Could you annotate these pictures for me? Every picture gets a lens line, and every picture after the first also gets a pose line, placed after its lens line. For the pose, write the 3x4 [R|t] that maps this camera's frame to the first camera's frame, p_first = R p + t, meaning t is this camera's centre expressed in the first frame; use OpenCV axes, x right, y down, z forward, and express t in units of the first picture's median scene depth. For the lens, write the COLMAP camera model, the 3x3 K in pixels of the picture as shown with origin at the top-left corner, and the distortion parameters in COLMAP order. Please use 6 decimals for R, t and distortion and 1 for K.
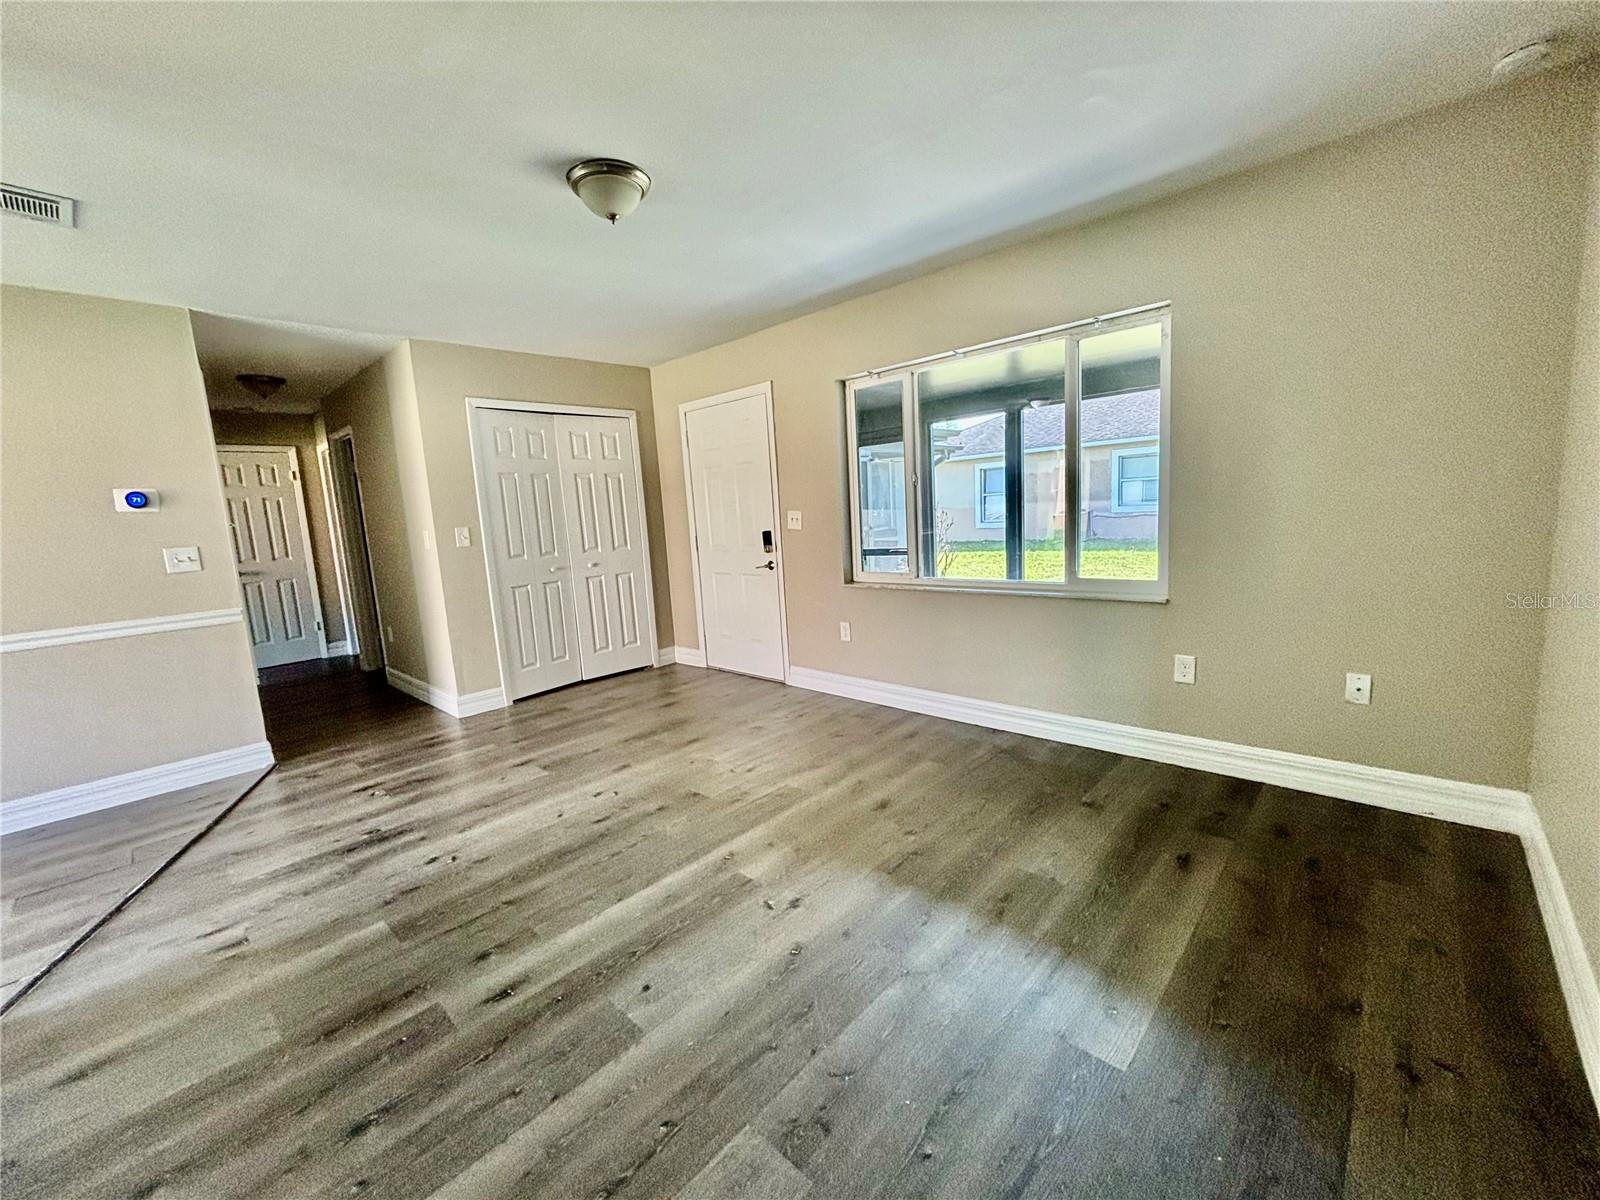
lens RADIAL K [[642.6, 0, 801.2], [0, 642.6, 600.0], [0, 0, 1]] dist [-0.000892, 0.000960]
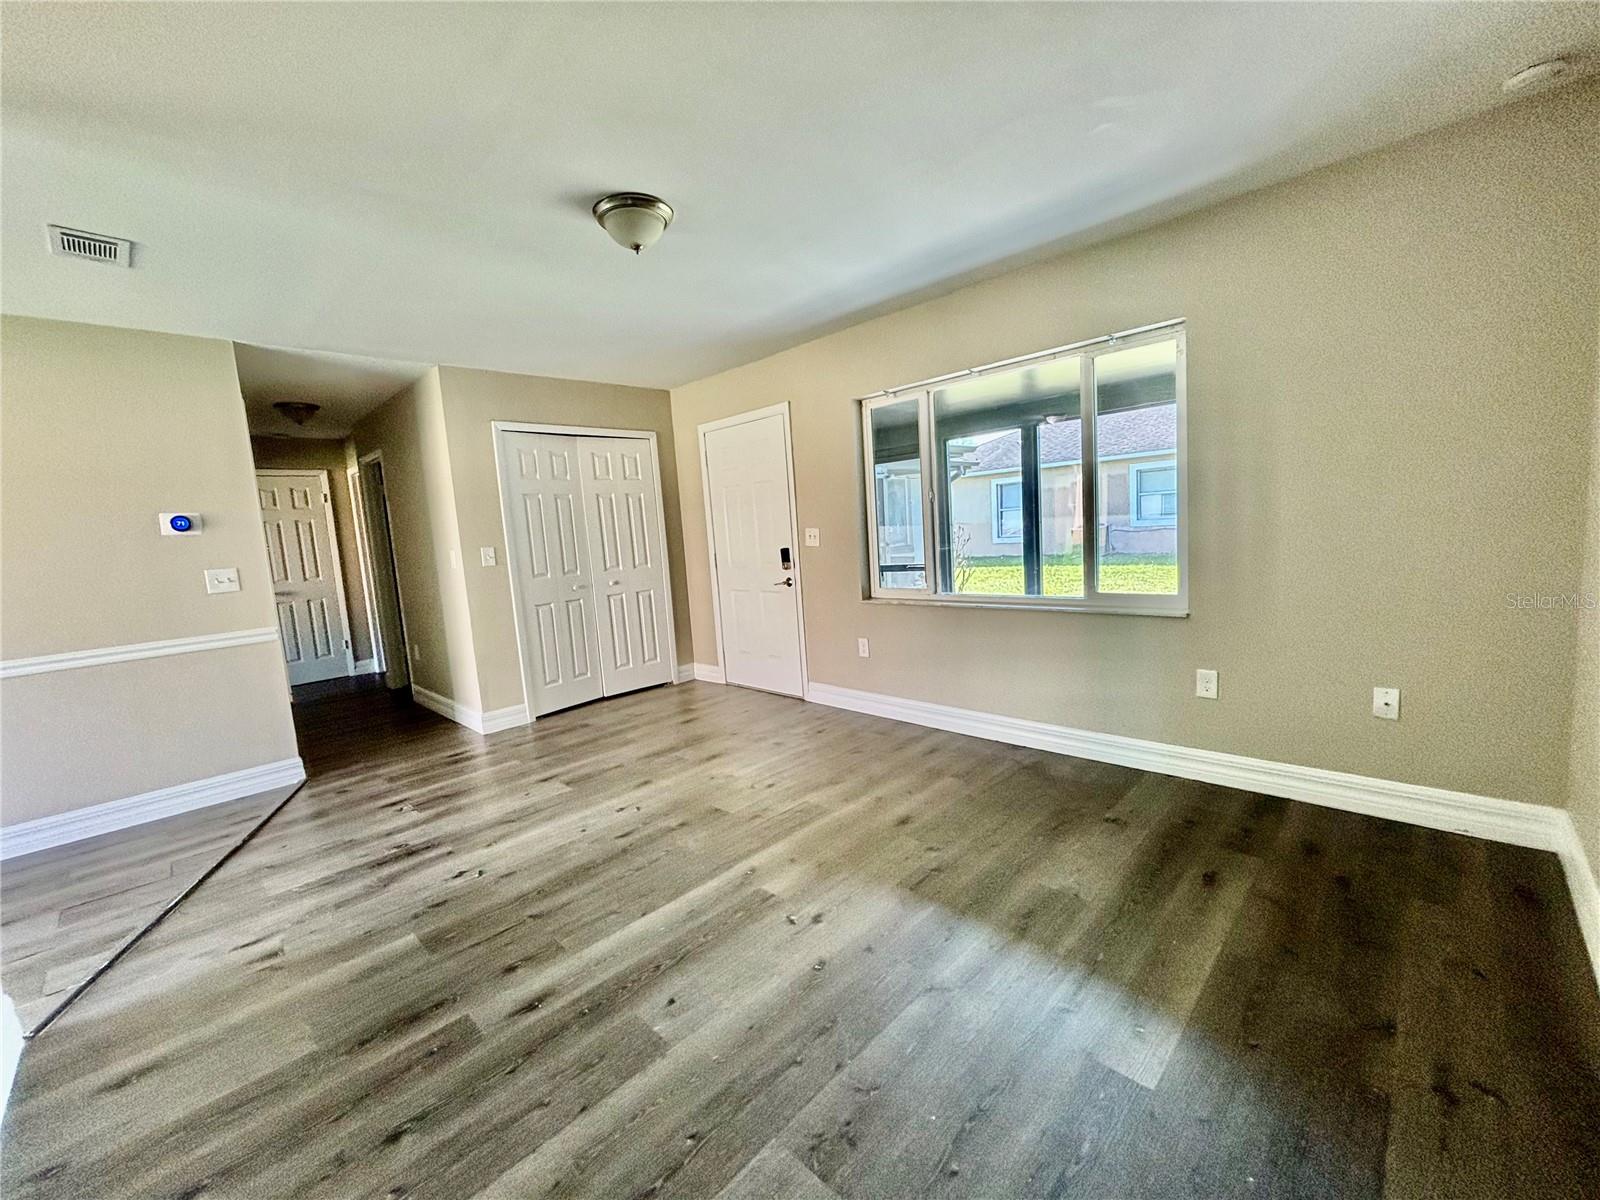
lens RADIAL K [[642.6, 0, 801.2], [0, 642.6, 600.0], [0, 0, 1]] dist [-0.000892, 0.000960]
pose [[0.999659, -0.006027, -0.025413, -0.004763], [0.005375, 0.999657, -0.025642, 0.000082], [0.025559, 0.025497, 0.999348, -0.012317]]
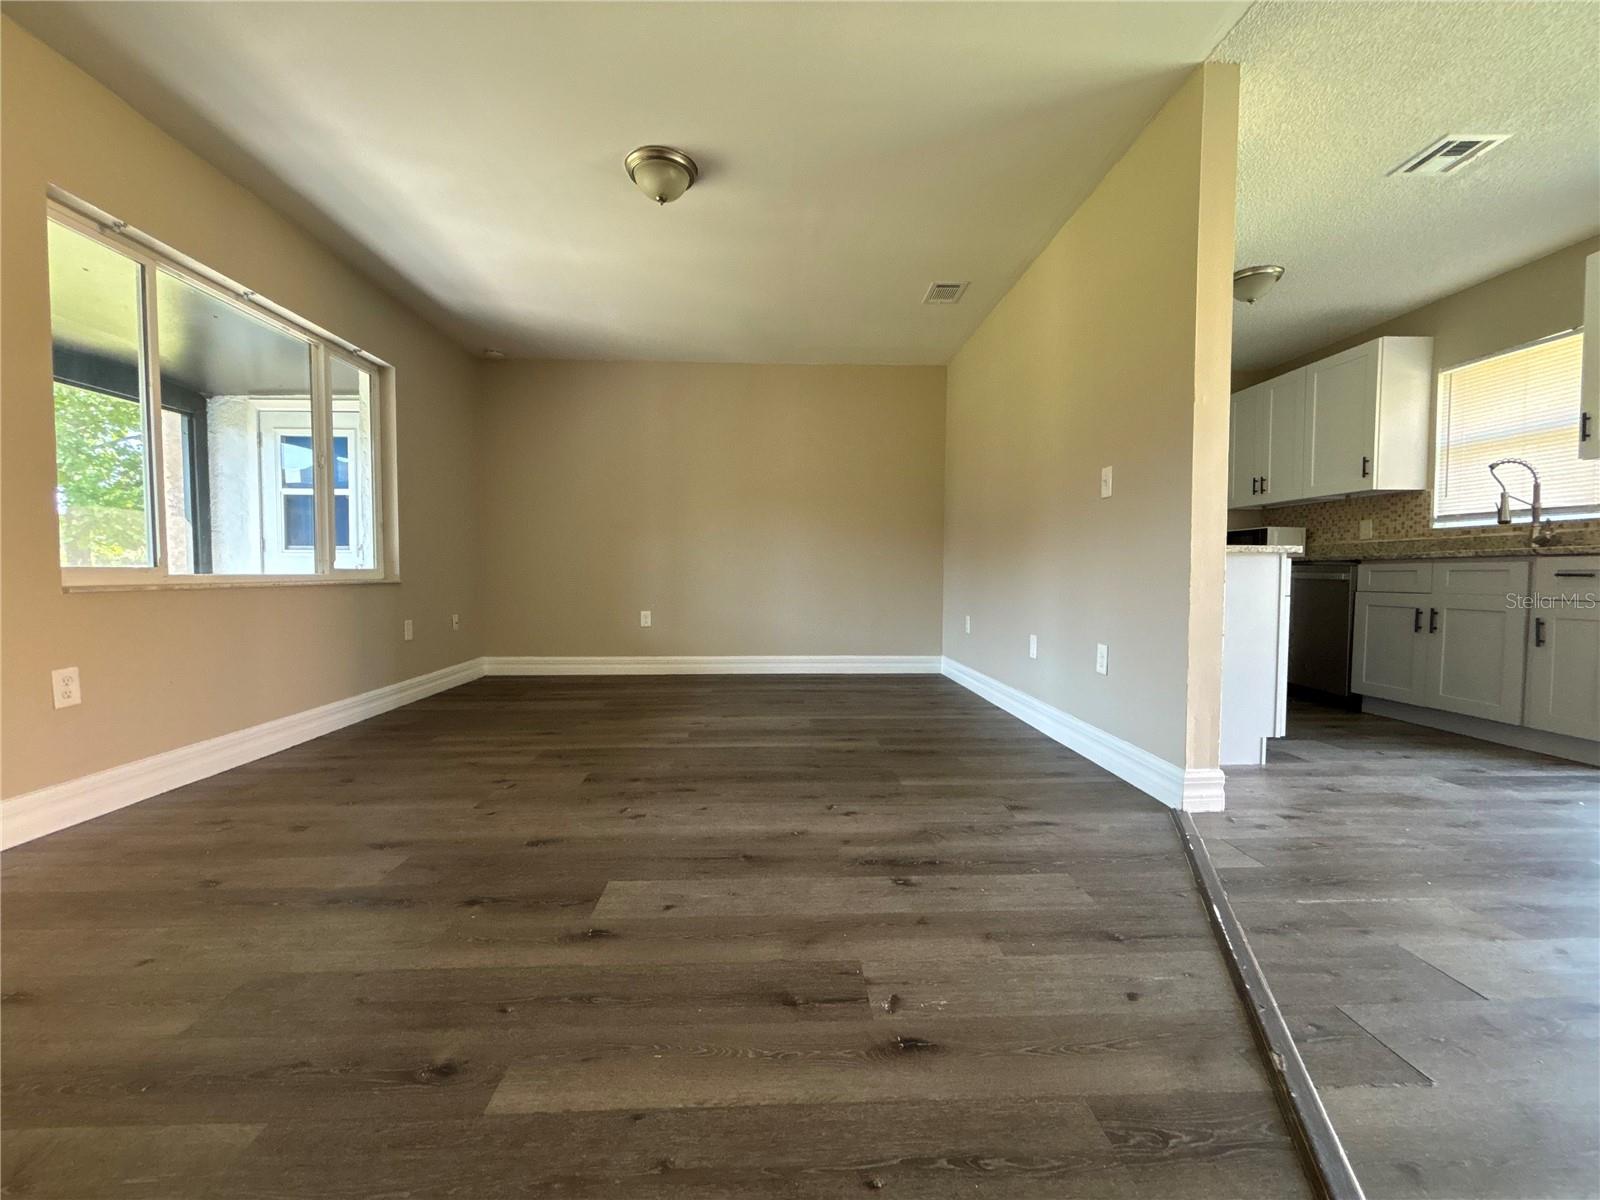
lens RADIAL K [[642.9, 0, 800.0], [0, 642.9, 600.0], [0, 0, 1]] dist [0.000682, 0.000728]
pose [[-0.711698, 0.025865, 0.702010, -1.040720], [0.140570, 0.984354, 0.106242, 0.016247], [-0.688278, 0.174294, -0.704198, 1.460754]]
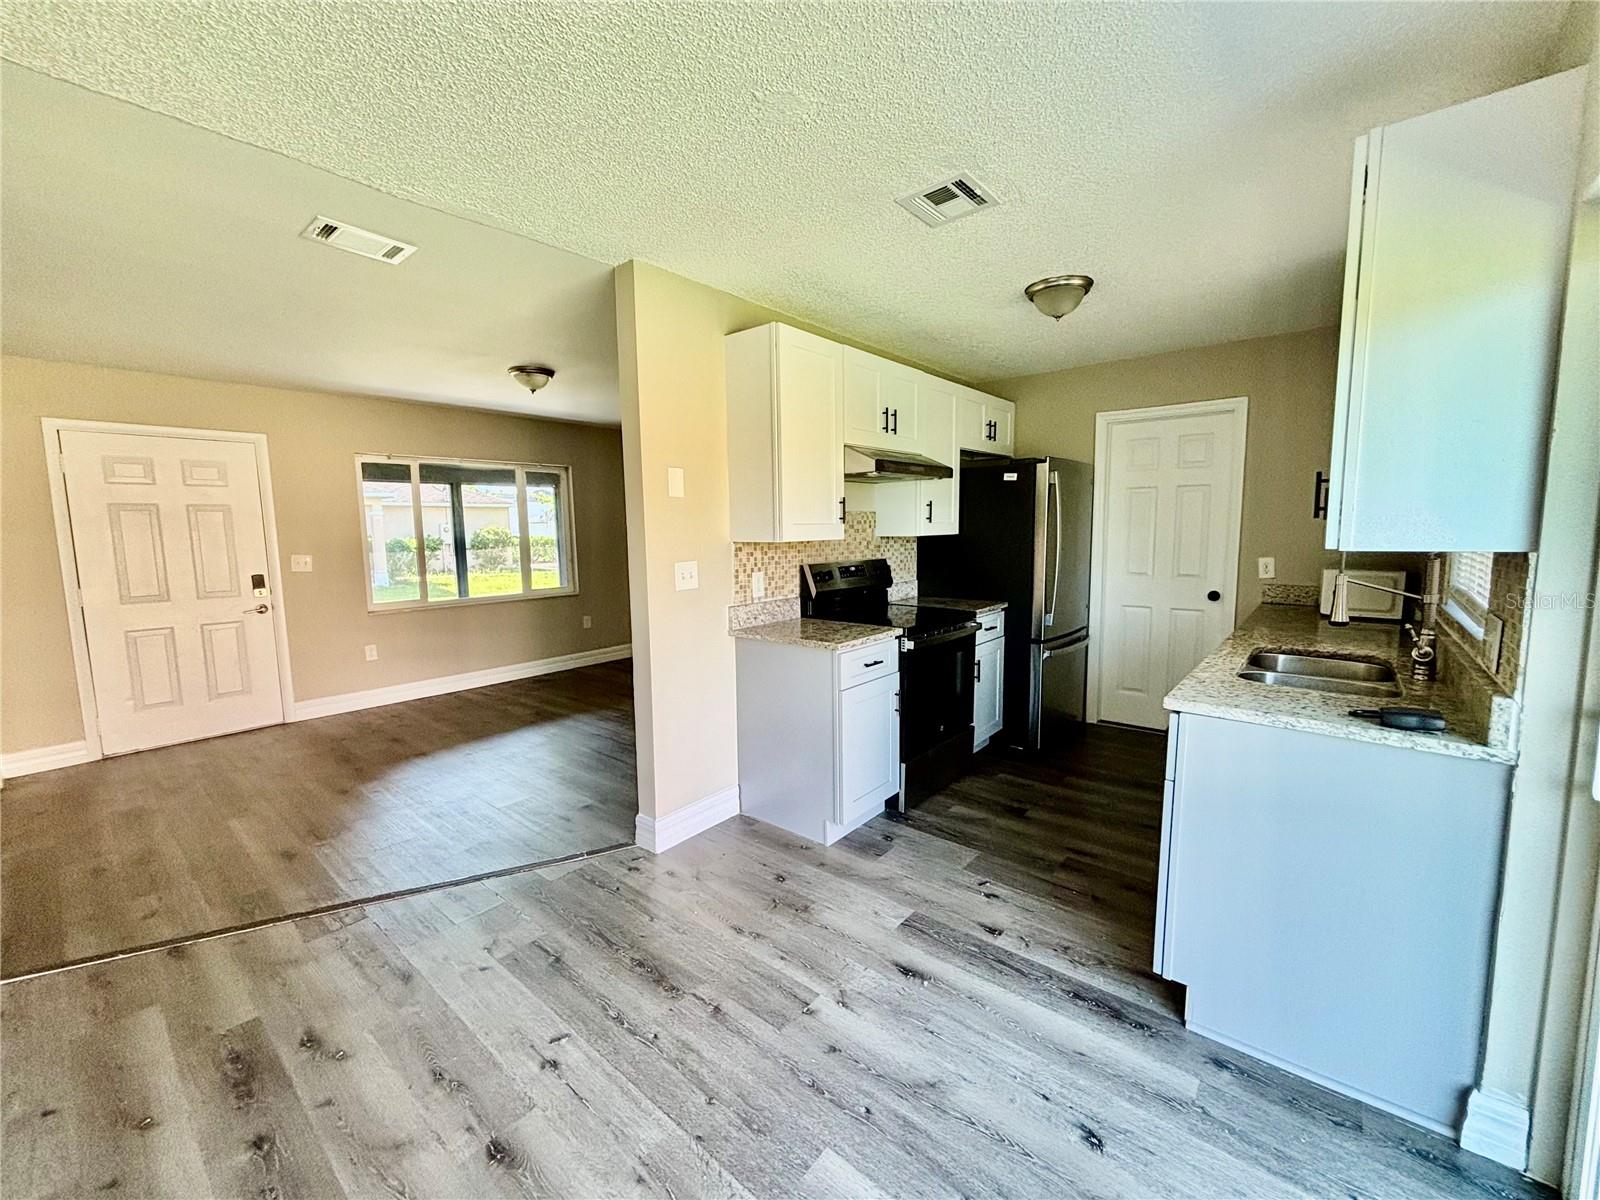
lens RADIAL K [[642.6, 0, 801.2], [0, 642.6, 600.0], [0, 0, 1]] dist [-0.000892, 0.000960]
pose [[-0.053340, -0.053753, 0.997129, -1.849123], [0.160903, 0.985039, 0.061708, 0.009827], [-0.985528, 0.163733, -0.043893, 0.343543]]
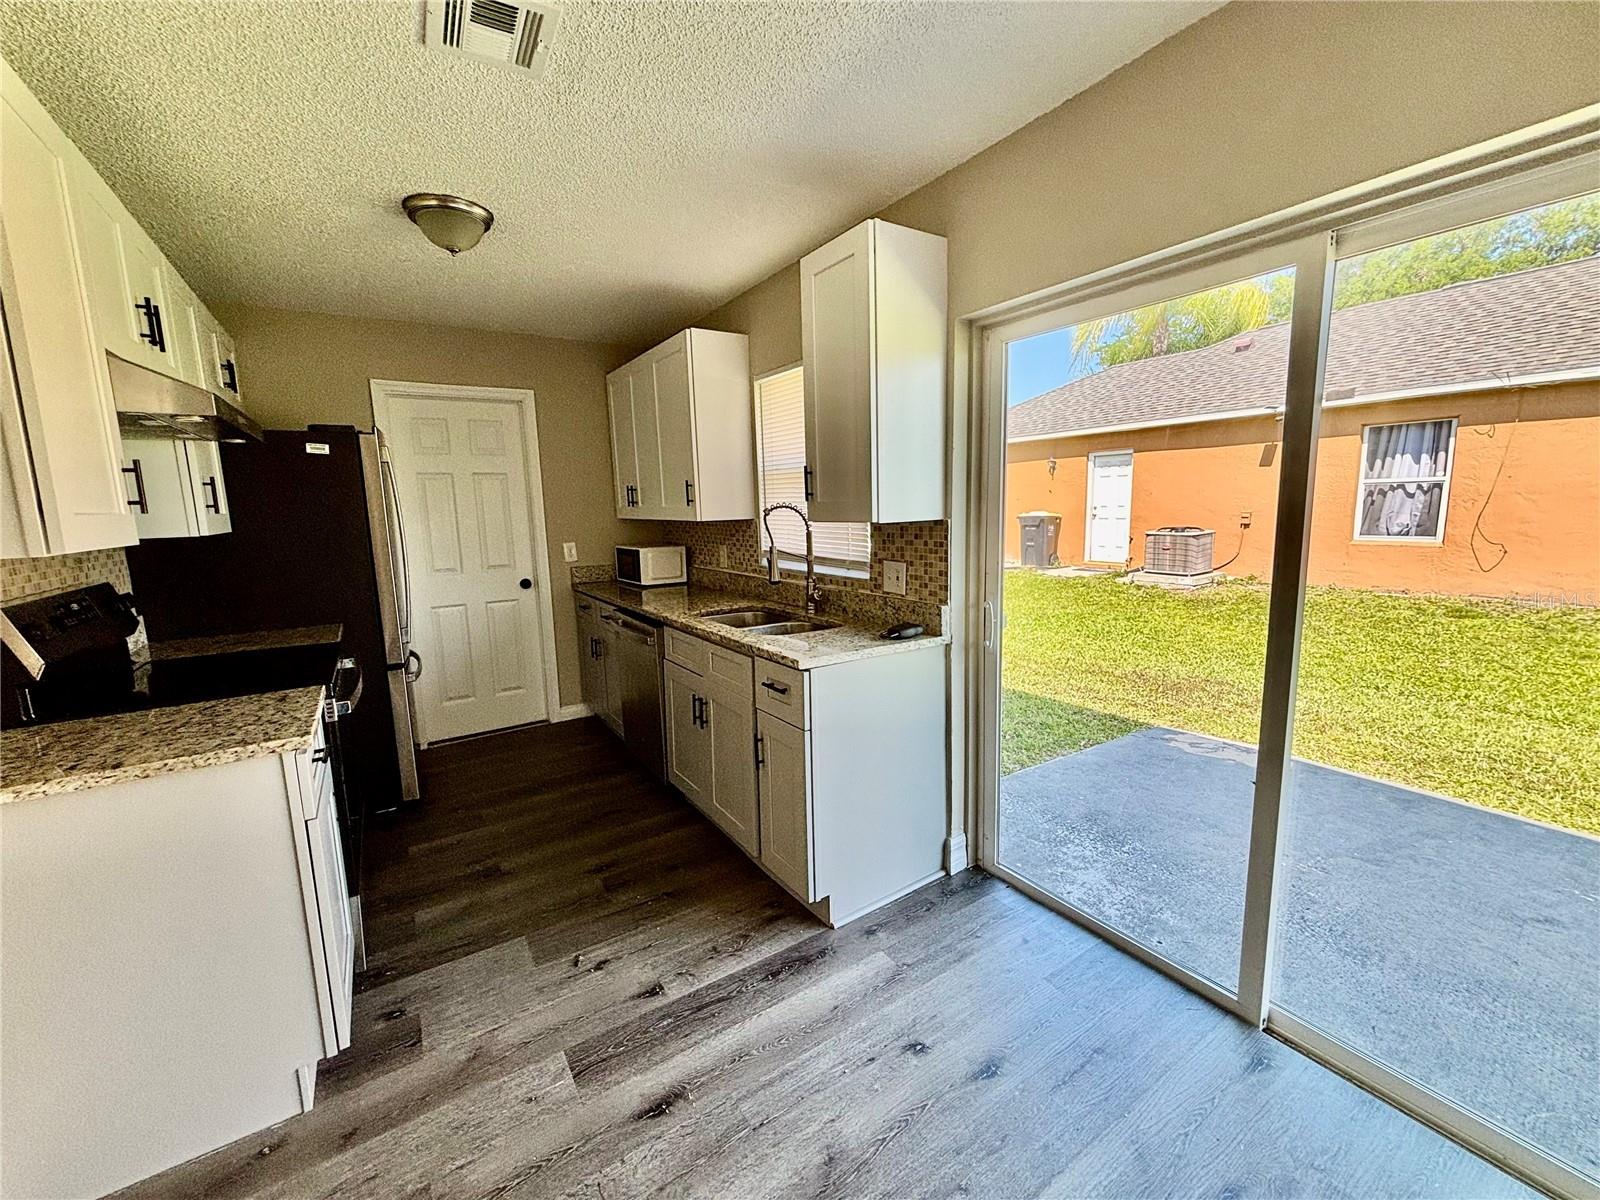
lens RADIAL K [[646.3, 0, 801.3], [0, 646.3, 597.2], [0, 0, 1]] dist [-0.005126, 0.000366]
pose [[-0.967818, 0.049492, 0.246737, -1.419557], [0.117182, 0.956318, 0.267815, -0.054913], [-0.222704, 0.288110, -0.931341, 0.618640]]
